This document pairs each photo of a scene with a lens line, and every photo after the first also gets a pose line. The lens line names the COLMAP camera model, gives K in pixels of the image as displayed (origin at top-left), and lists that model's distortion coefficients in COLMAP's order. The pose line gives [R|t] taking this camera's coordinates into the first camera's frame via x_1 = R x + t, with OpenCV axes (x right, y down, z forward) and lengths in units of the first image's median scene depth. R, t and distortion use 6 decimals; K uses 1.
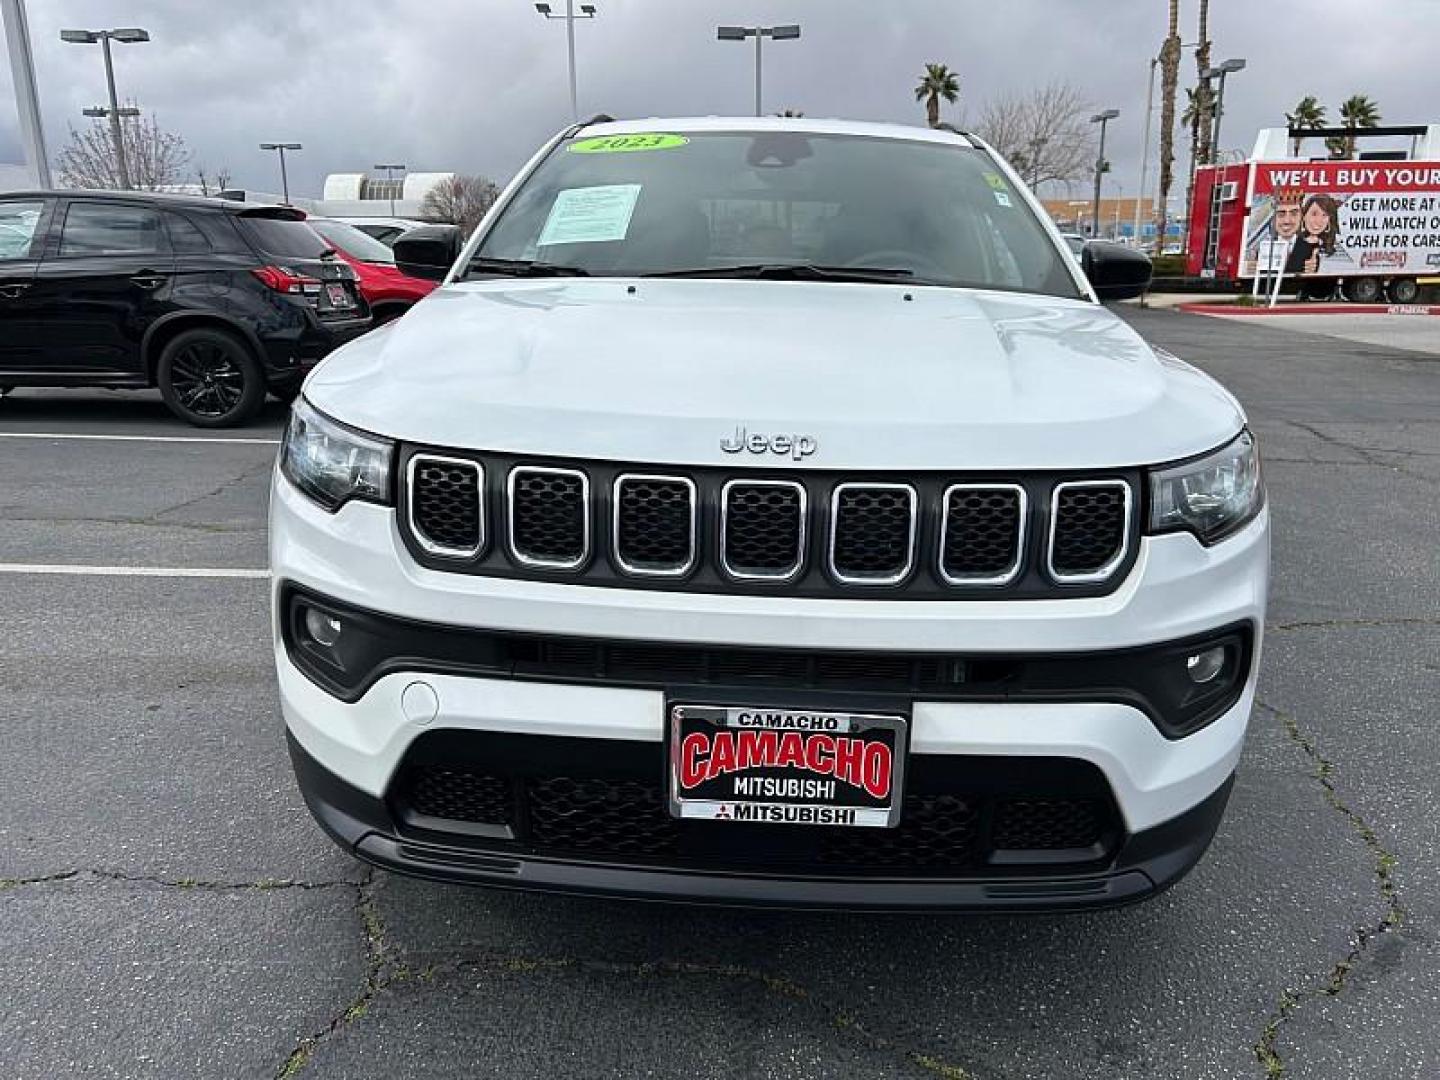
lens RADIAL K [[1118.9, 0, 713.5], [0, 1118.9, 546.3], [0, 0, 1]] dist [0.028680, -0.009497]
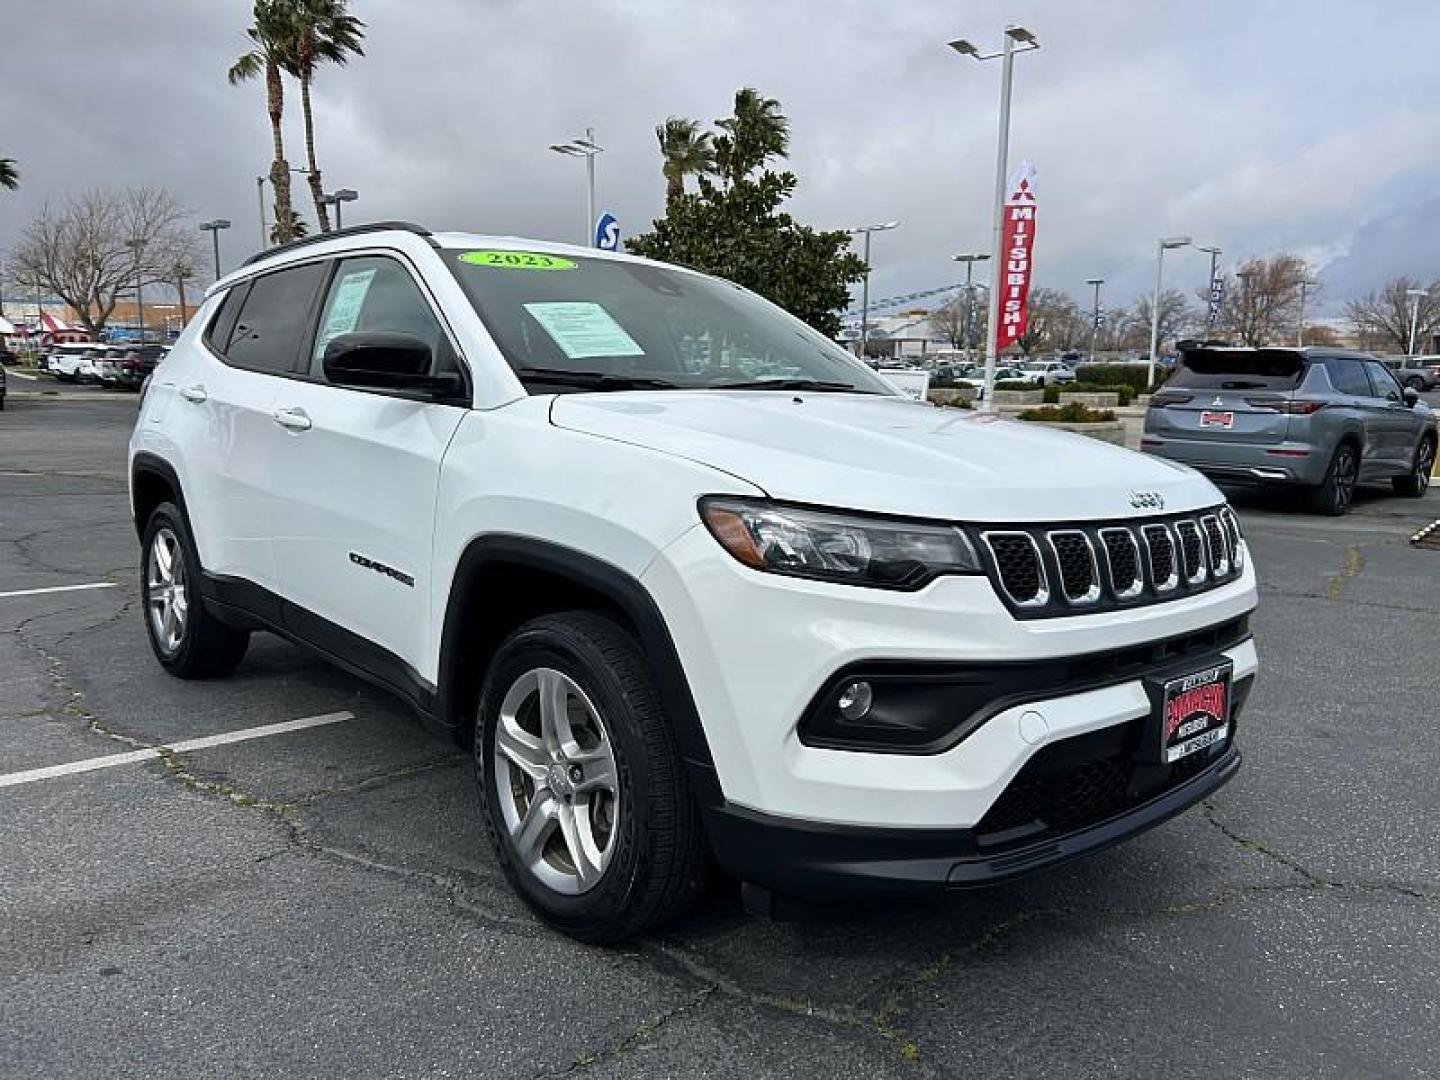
lens RADIAL K [[1118.9, 0, 713.5], [0, 1118.9, 546.3], [0, 0, 1]] dist [0.028680, -0.009497]
pose [[0.693809, -0.098937, 0.713331, -0.187980], [0.162783, 0.986427, -0.021514, -0.012395], [-0.701521, 0.131045, 0.700497, 0.047937]]
